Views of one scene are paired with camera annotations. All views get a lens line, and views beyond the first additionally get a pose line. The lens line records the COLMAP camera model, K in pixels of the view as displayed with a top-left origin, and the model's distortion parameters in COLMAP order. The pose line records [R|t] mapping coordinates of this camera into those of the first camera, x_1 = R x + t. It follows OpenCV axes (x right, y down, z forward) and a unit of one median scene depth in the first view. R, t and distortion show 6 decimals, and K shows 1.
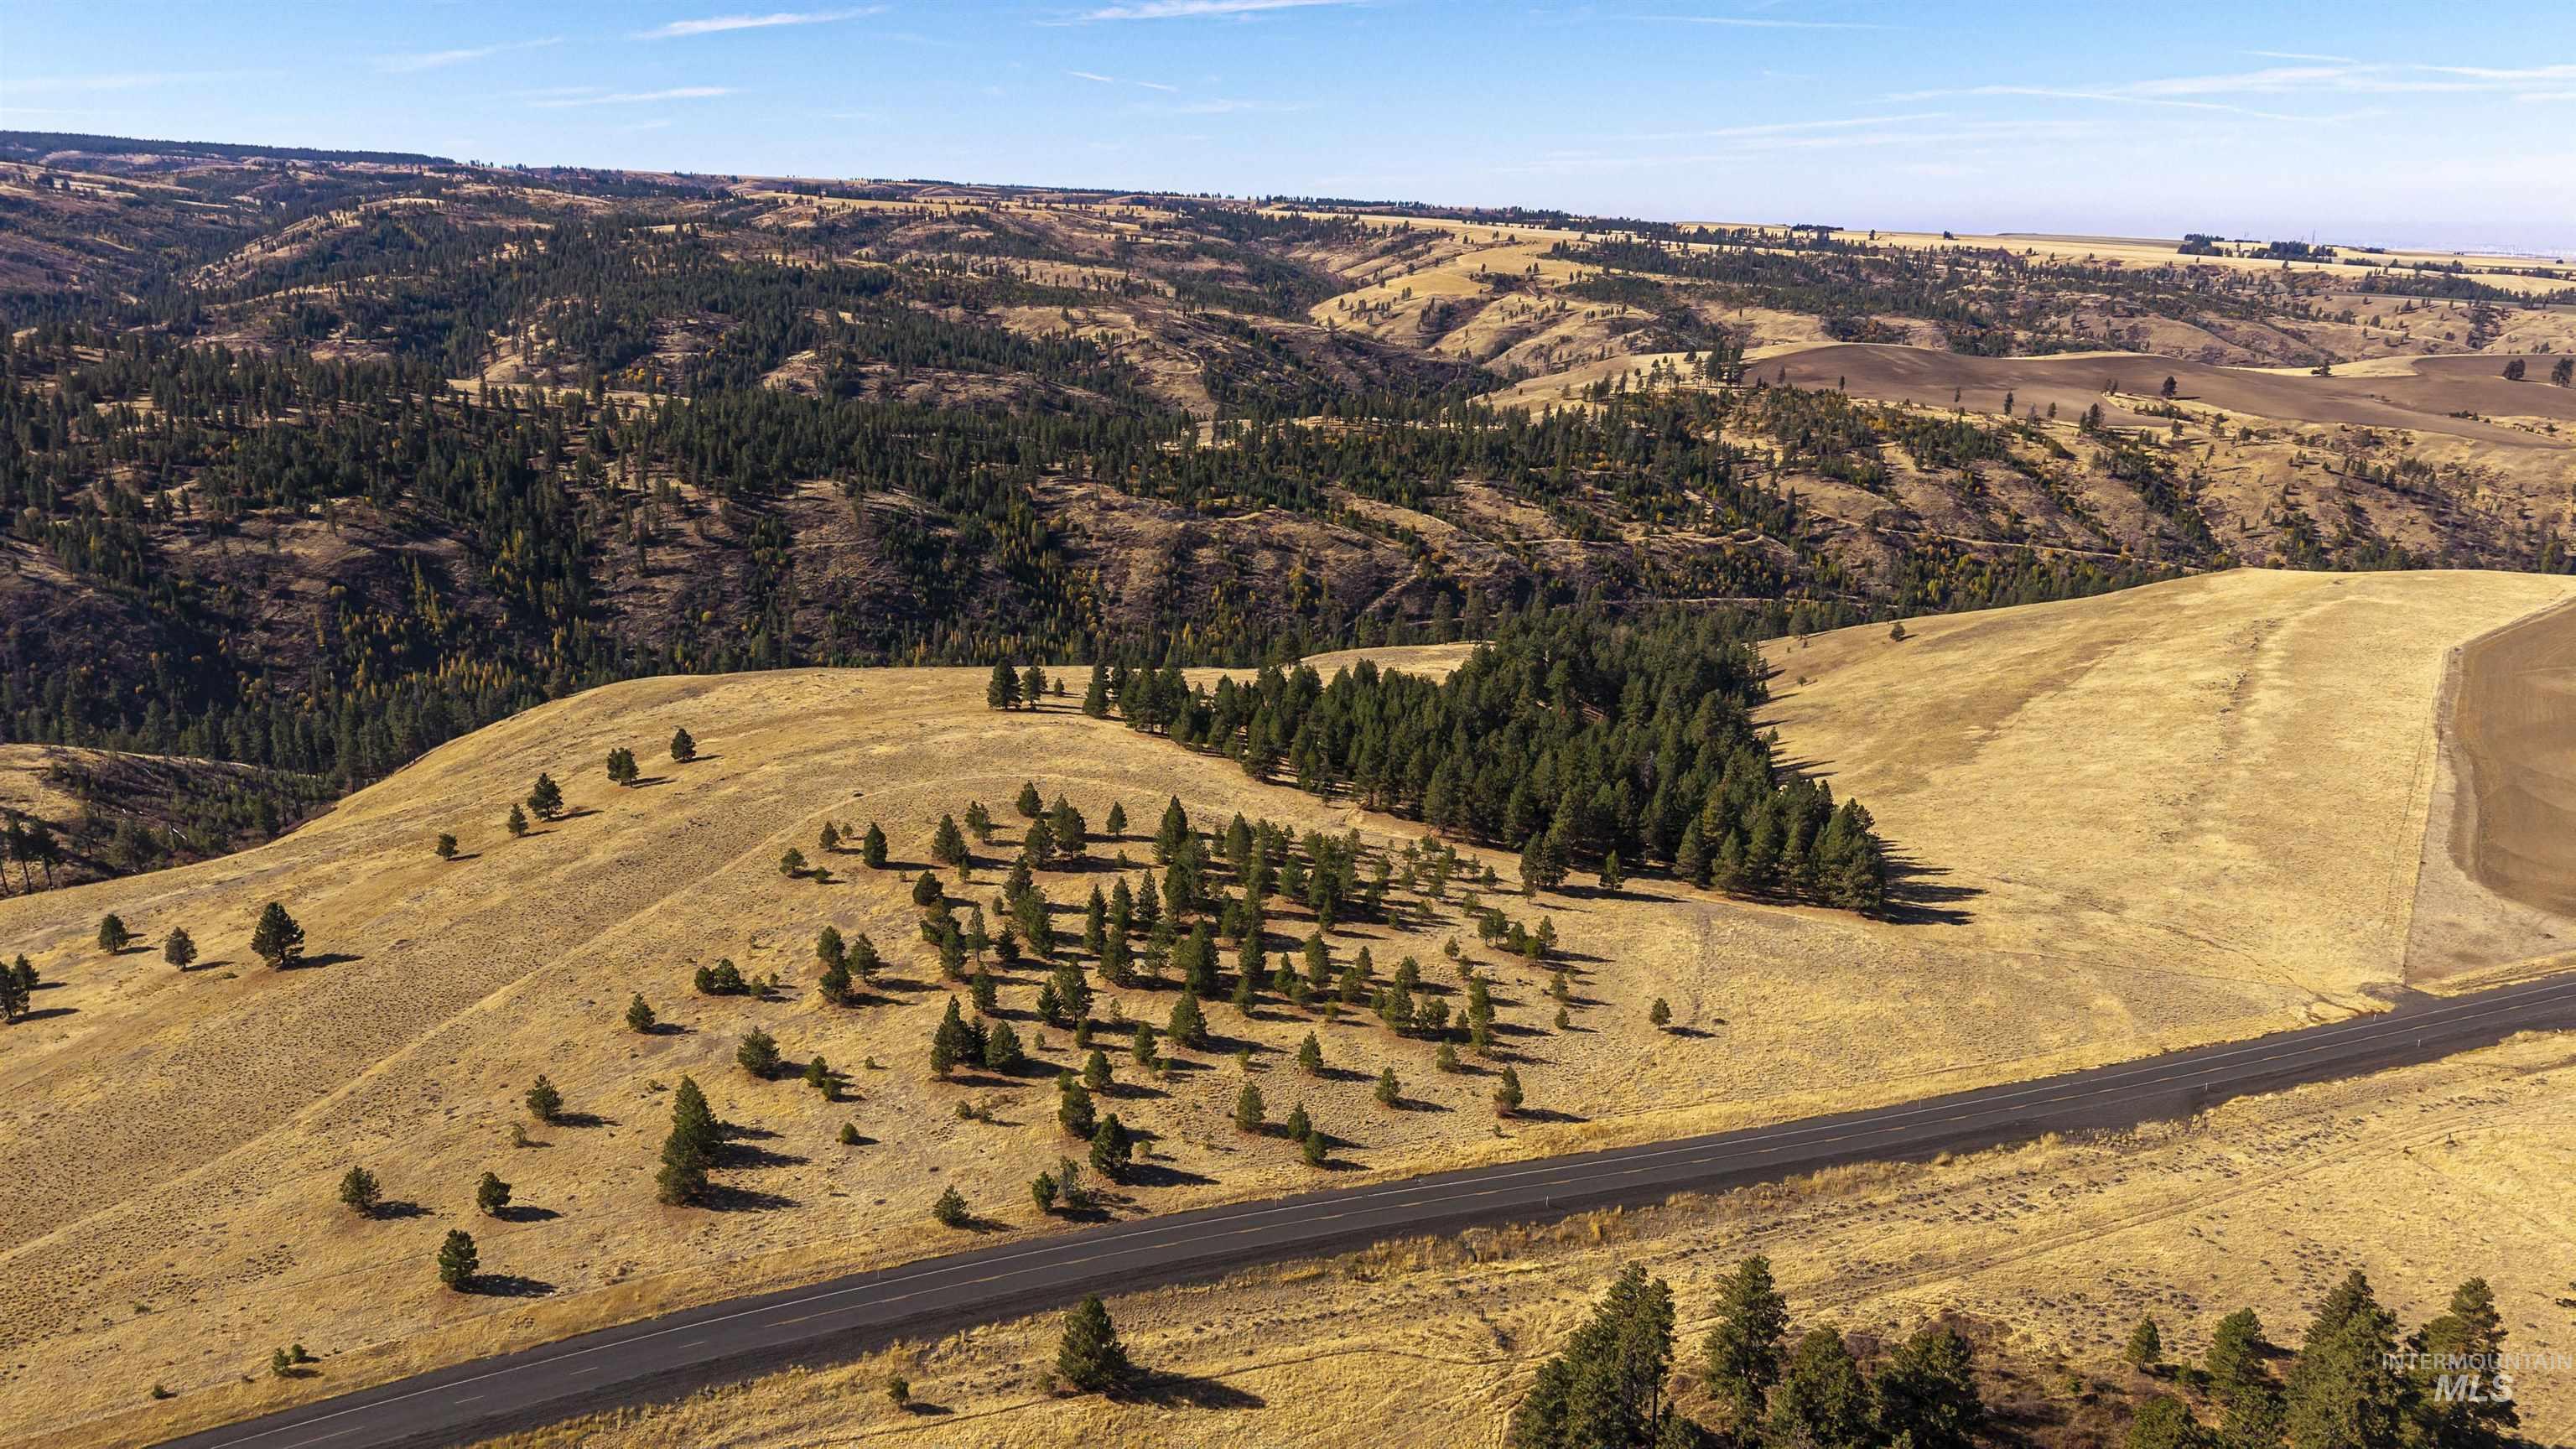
lens RADIAL K [[1723.7, 0, 1285.6], [0, 1723.7, 742.9], [0, 0, 1]] dist [0.038797, -0.038965]
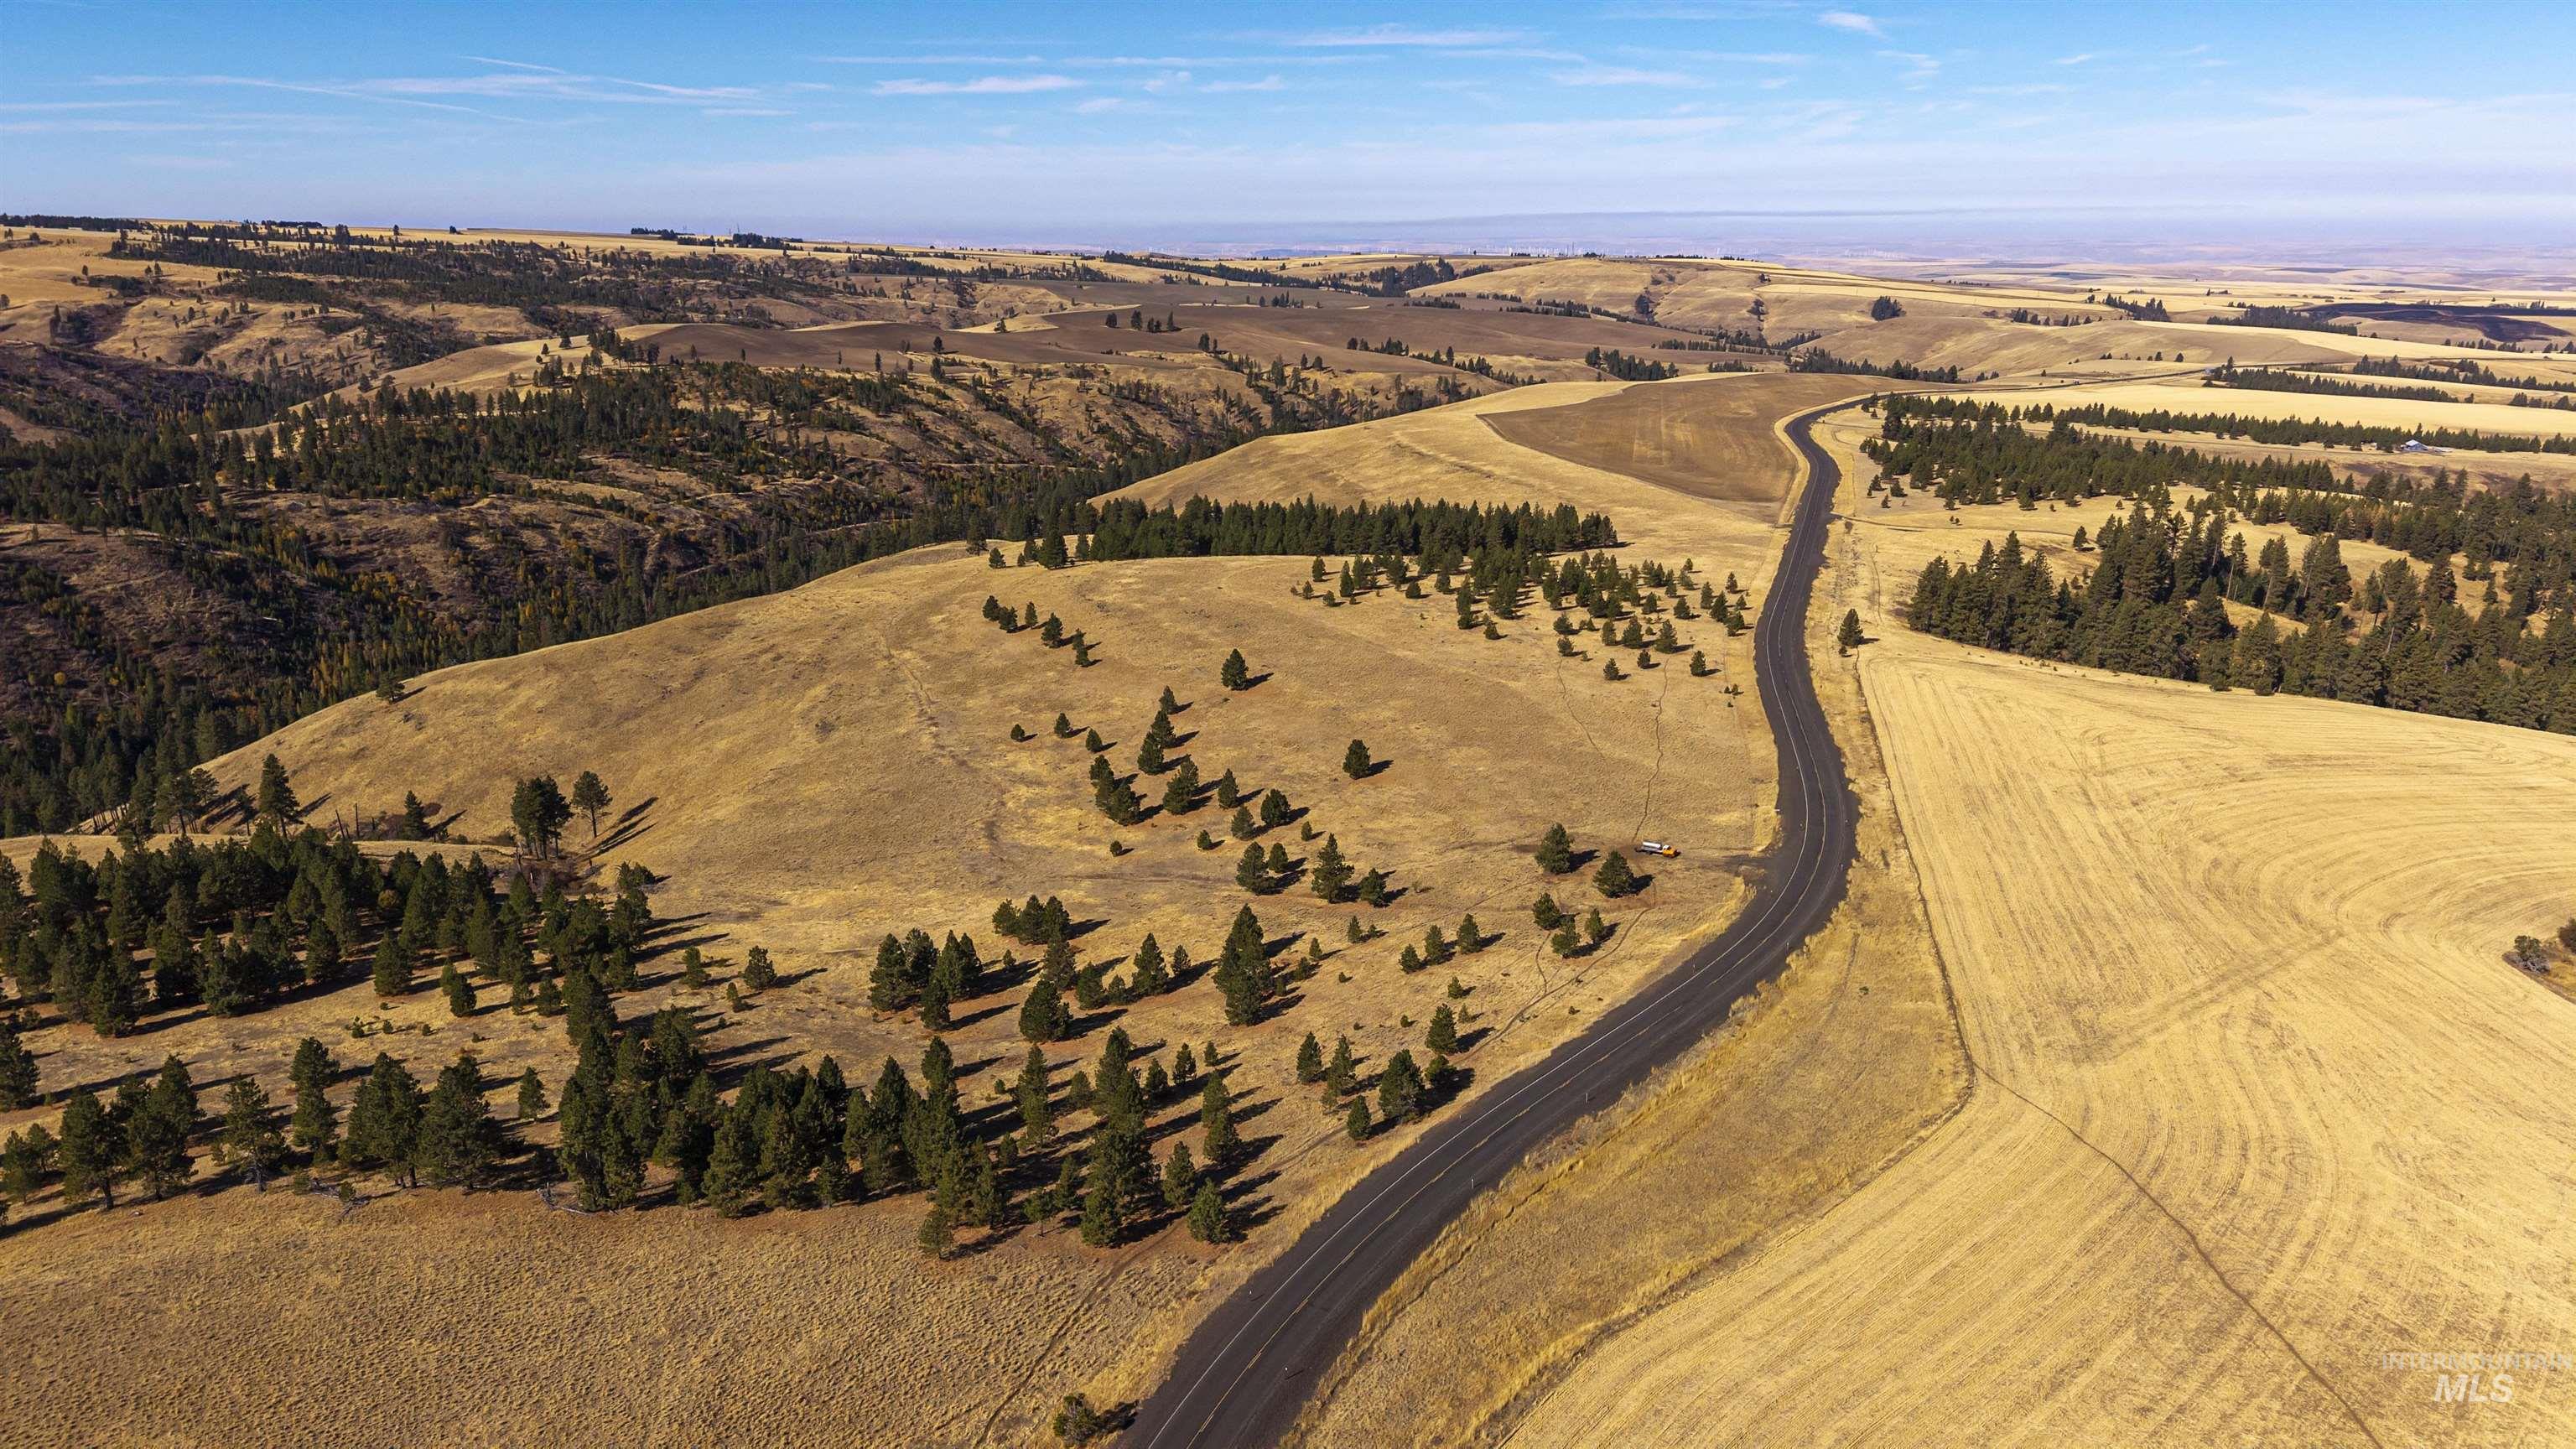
lens RADIAL K [[1724.2, 0, 1281.0], [0, 1724.2, 725.4], [0, 0, 1]] dist [0.018431, -0.014391]
pose [[0.638728, -0.224368, 0.735993, -0.332625], [0.228814, 0.968654, 0.096719, 0.003547], [-0.734623, 0.106628, 0.670045, -0.015981]]
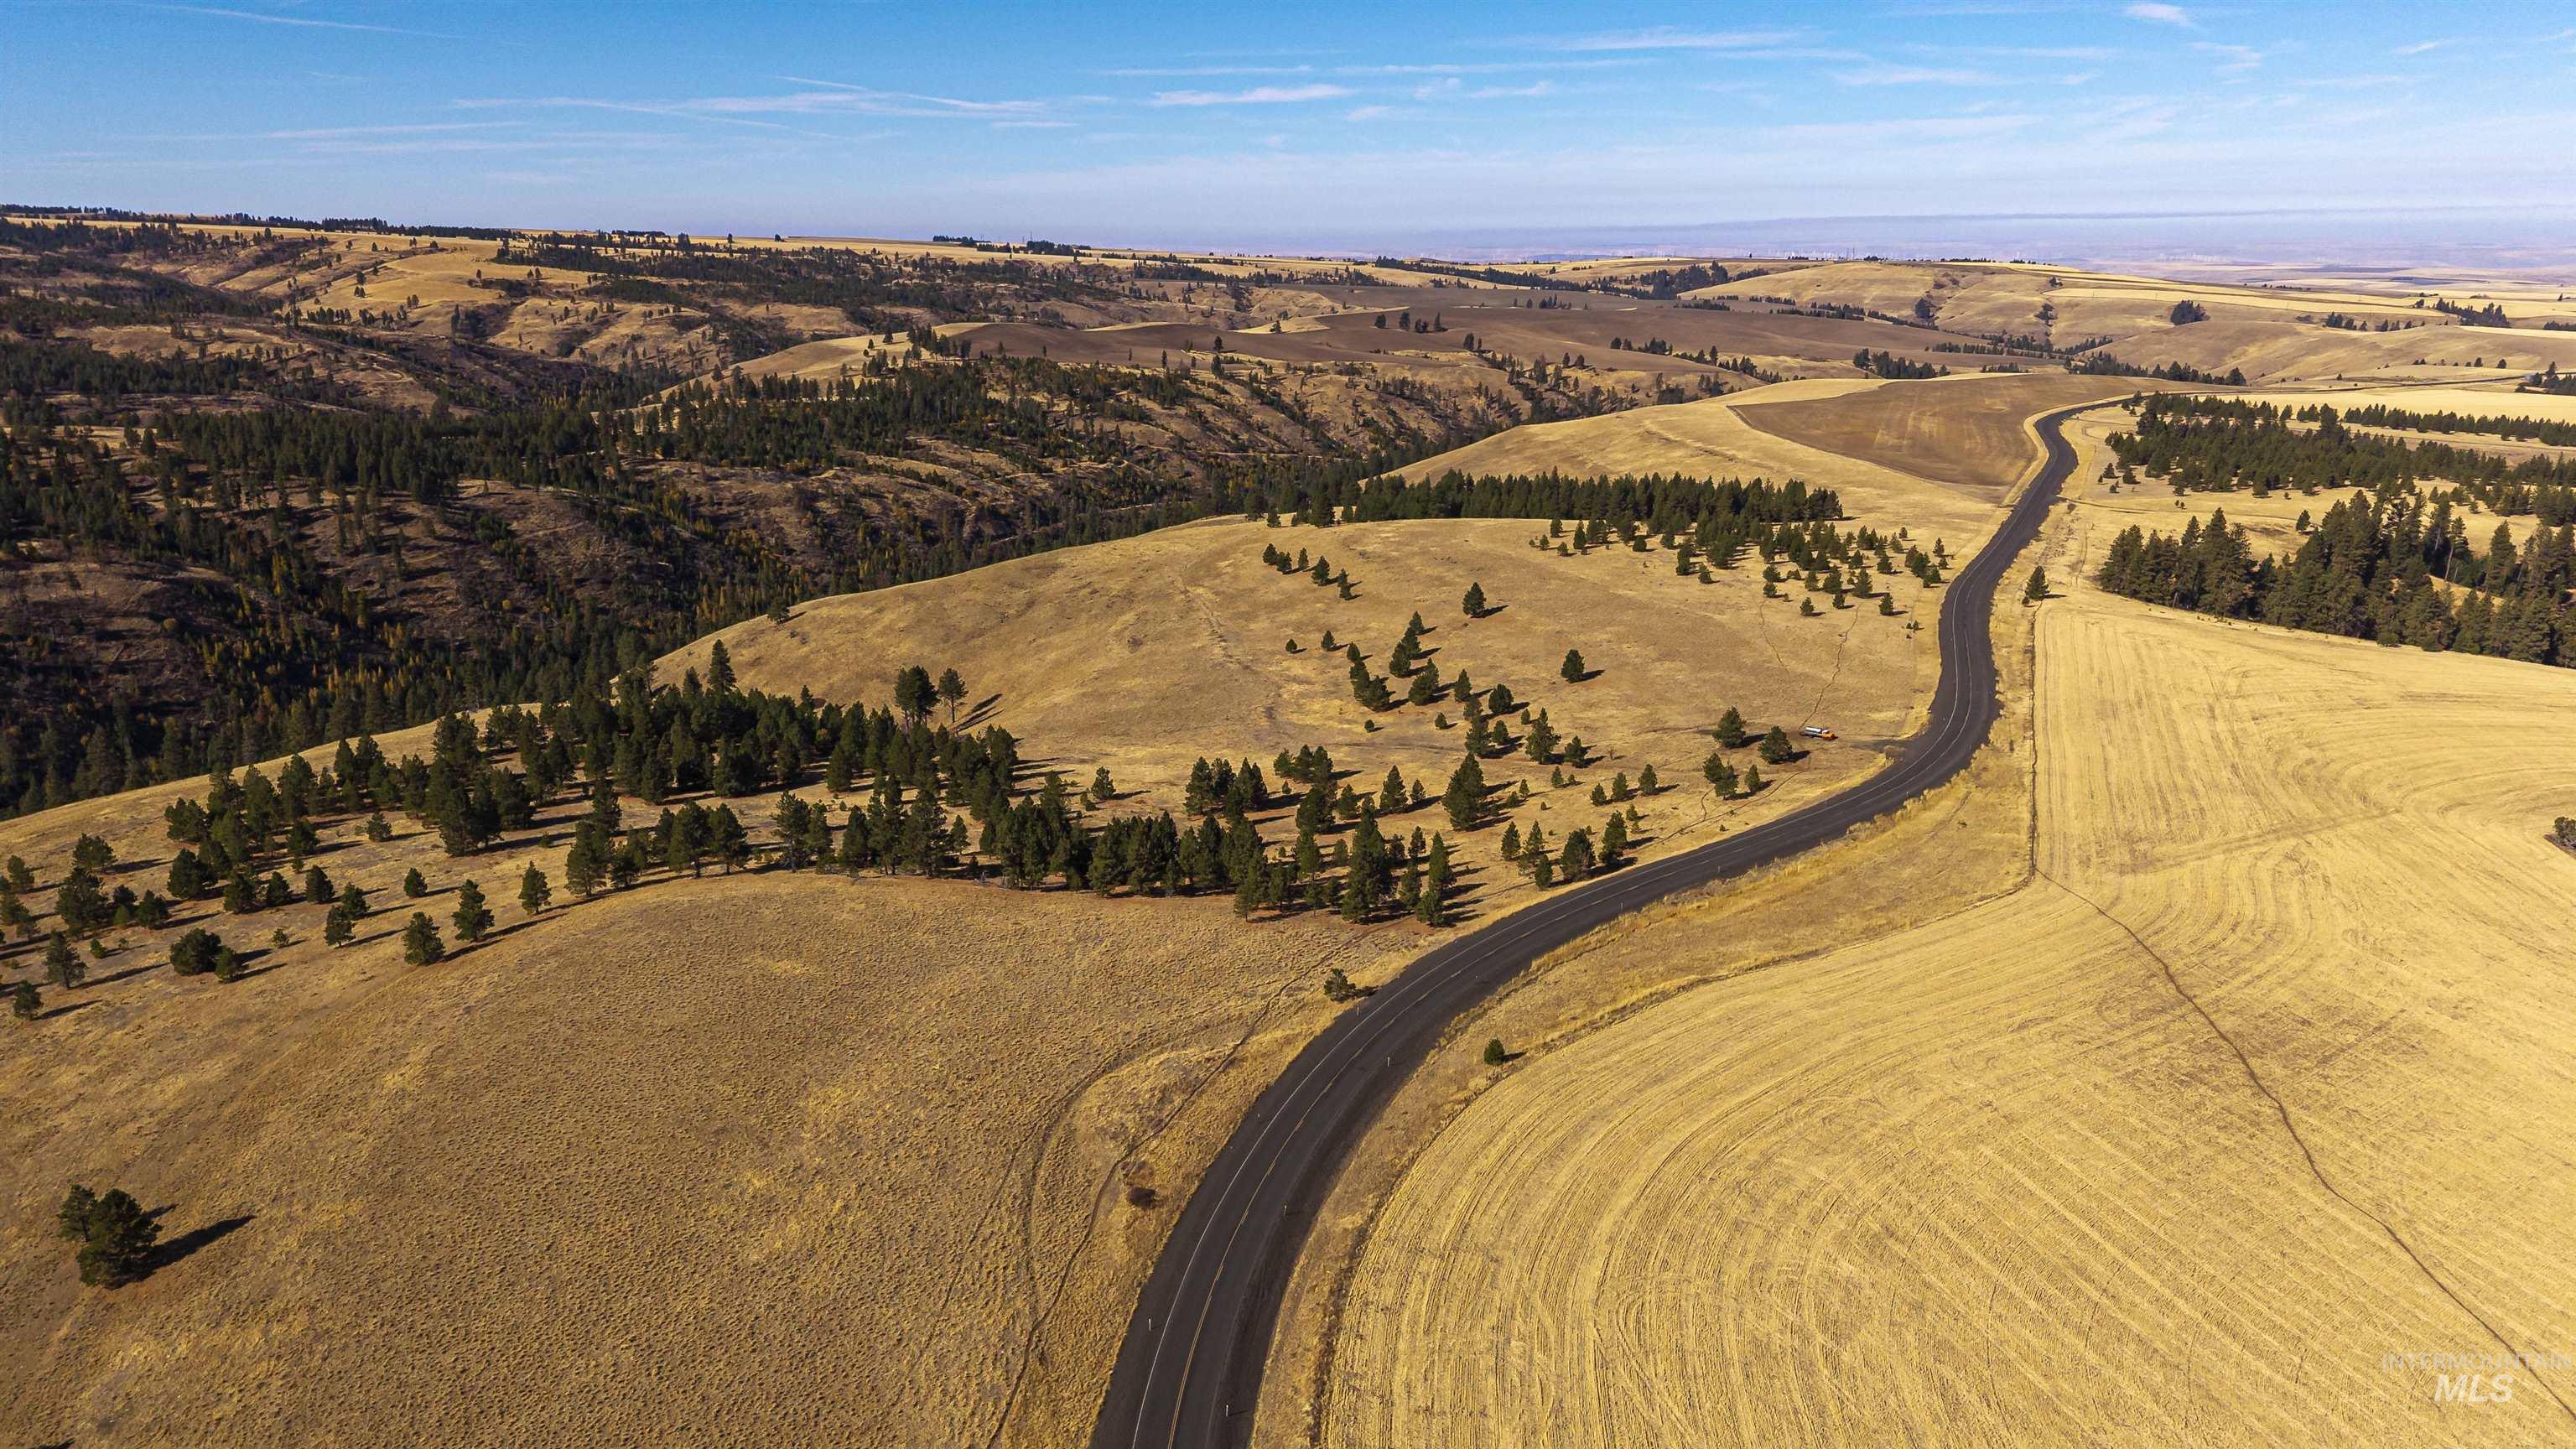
lens RADIAL K [[1699.1, 0, 1281.7], [0, 1699.1, 768.7], [0, 0, 1]] dist [0.068755, -0.088676]
pose [[0.747251, -0.211328, 0.630045, -0.373732], [0.202845, 0.975376, 0.086577, 0.016830], [-0.632827, 0.063107, 0.771717, -0.054078]]
